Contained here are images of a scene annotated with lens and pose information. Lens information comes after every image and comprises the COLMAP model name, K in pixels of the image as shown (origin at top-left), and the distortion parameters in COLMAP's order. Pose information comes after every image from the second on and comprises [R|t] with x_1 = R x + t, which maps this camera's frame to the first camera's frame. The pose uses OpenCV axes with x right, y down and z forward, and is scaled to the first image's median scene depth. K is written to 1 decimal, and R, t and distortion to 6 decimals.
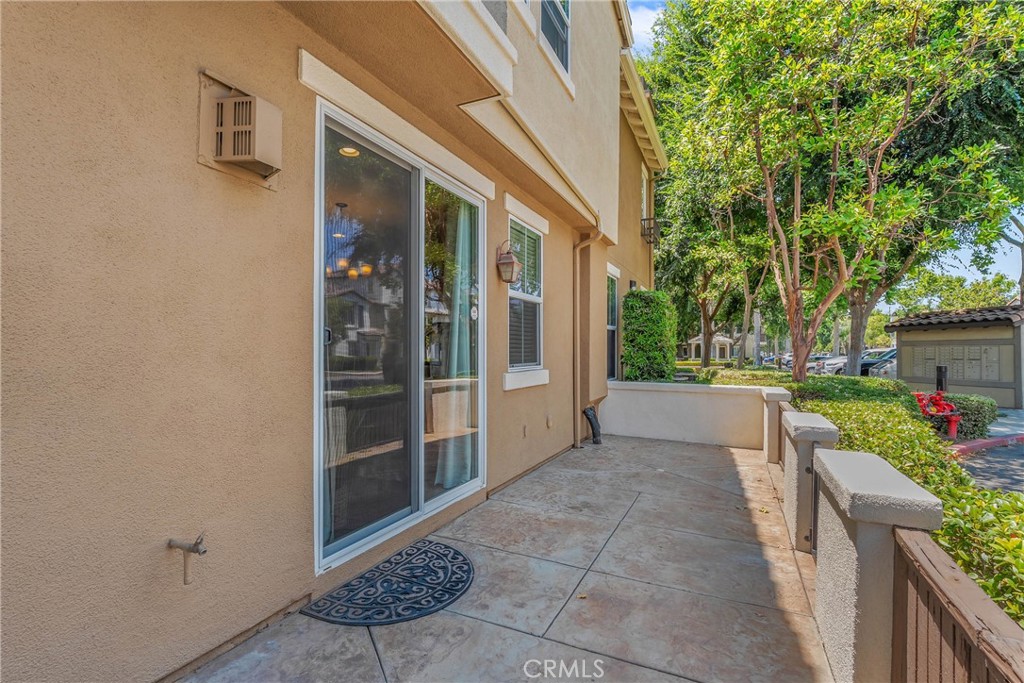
lens RADIAL K [[497.1, 0, 510.3], [0, 497.1, 347.2], [0, 0, 1]] dist [-0.000775, -0.000096]
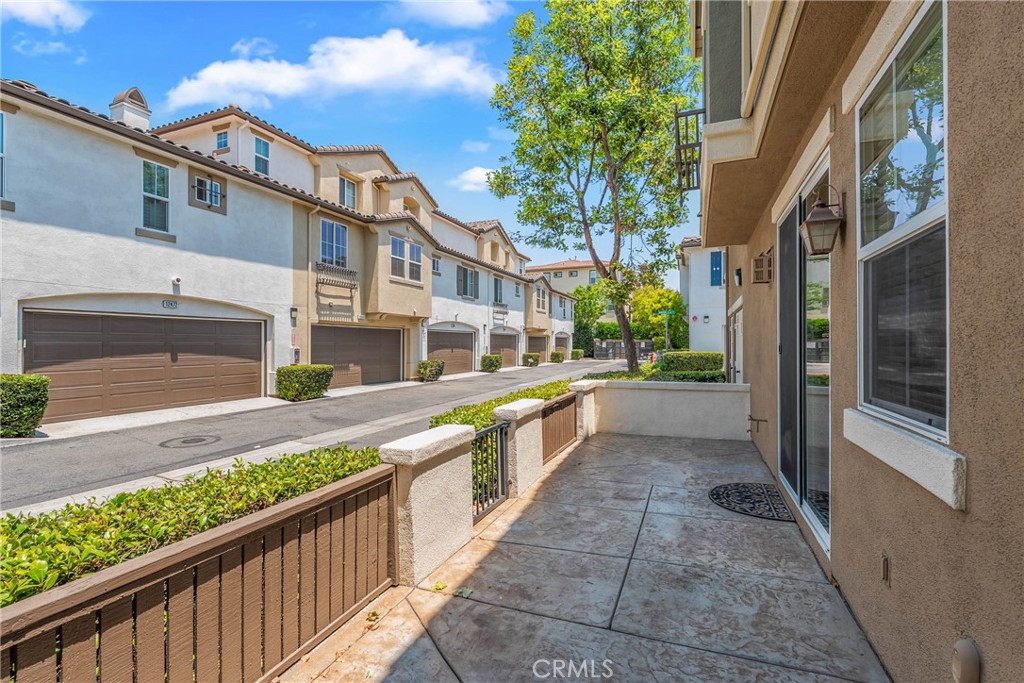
lens RADIAL K [[468.8, 0, 512.3], [0, 468.8, 343.2], [0, 0, 1]] dist [-0.000579, -0.000003]
pose [[-0.998680, 0.001242, -0.051347, 0.398924], [0.001818, 0.999936, -0.011186, -0.014639], [0.051330, -0.011265, -0.998618, 1.532625]]
